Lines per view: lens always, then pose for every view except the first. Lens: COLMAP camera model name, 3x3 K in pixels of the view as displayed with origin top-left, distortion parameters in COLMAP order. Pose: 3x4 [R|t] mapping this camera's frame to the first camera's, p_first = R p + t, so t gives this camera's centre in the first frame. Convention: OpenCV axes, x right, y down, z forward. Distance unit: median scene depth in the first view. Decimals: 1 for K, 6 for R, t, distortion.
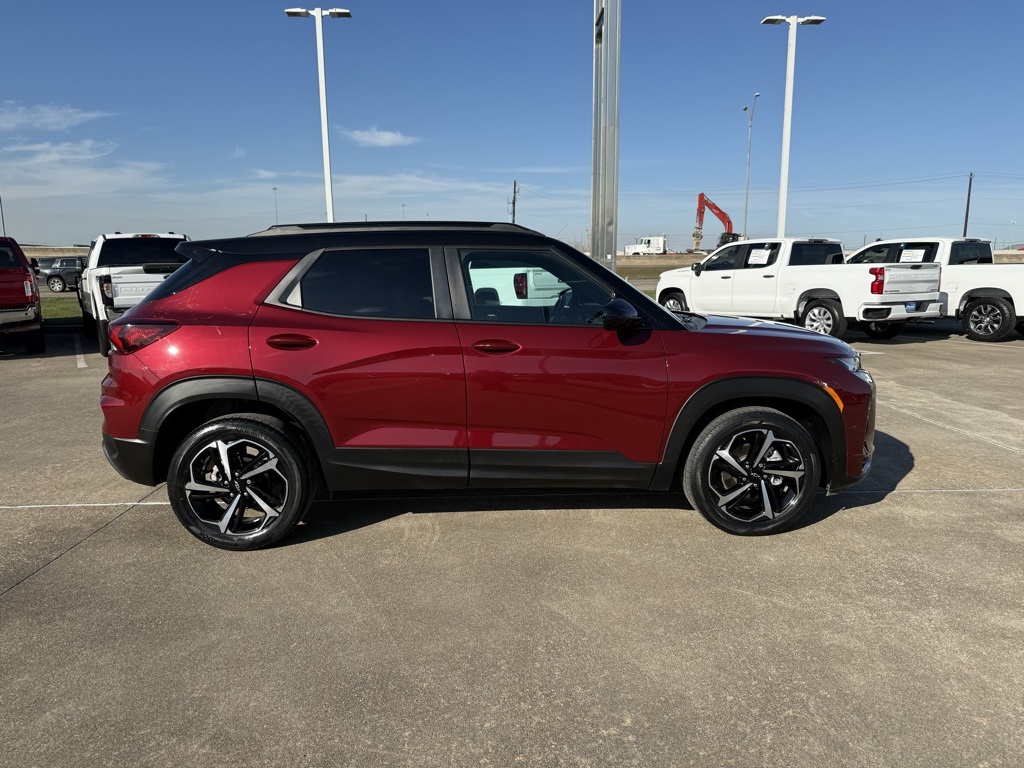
lens RADIAL K [[787.7, 0, 514.3], [0, 787.7, 387.7], [0, 0, 1]] dist [0.190950, -0.503992]
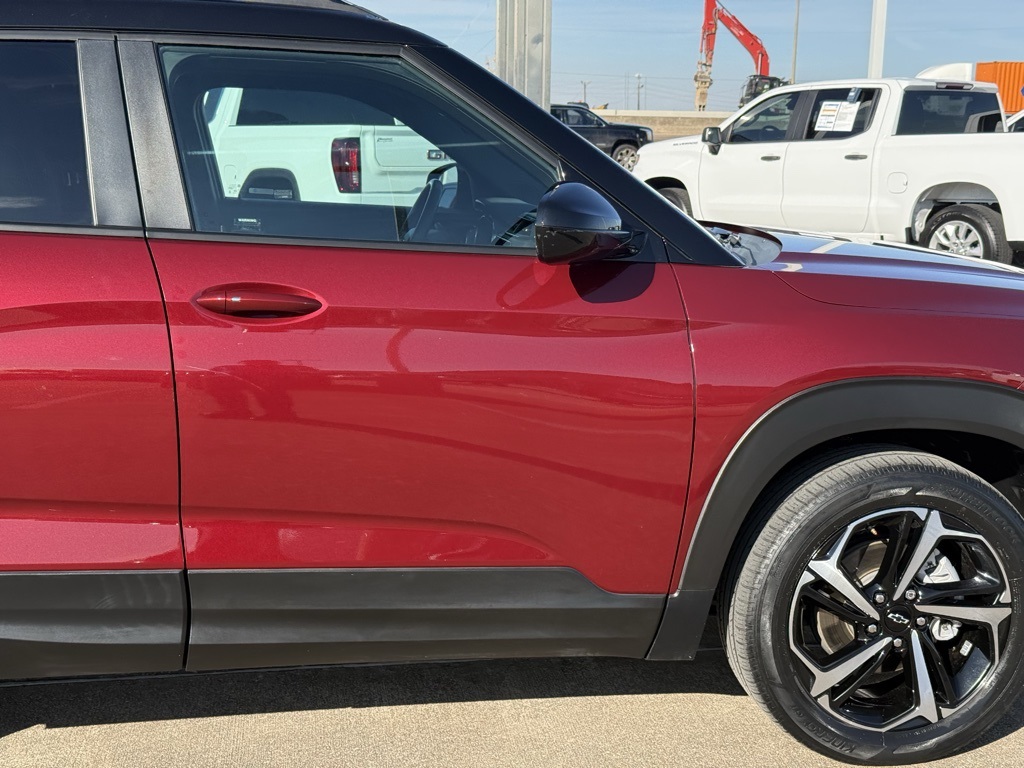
lens RADIAL K [[1434.2, 0, 512.0], [0, 1434.2, 384.0], [0, 0, 1]] dist [0.178675, -0.323772]
pose [[0.993971, 0.000059, 0.109646, 0.021502], [-0.001329, 0.999933, 0.011510, -0.020133], [-0.109638, -0.011586, 0.993904, 0.279956]]
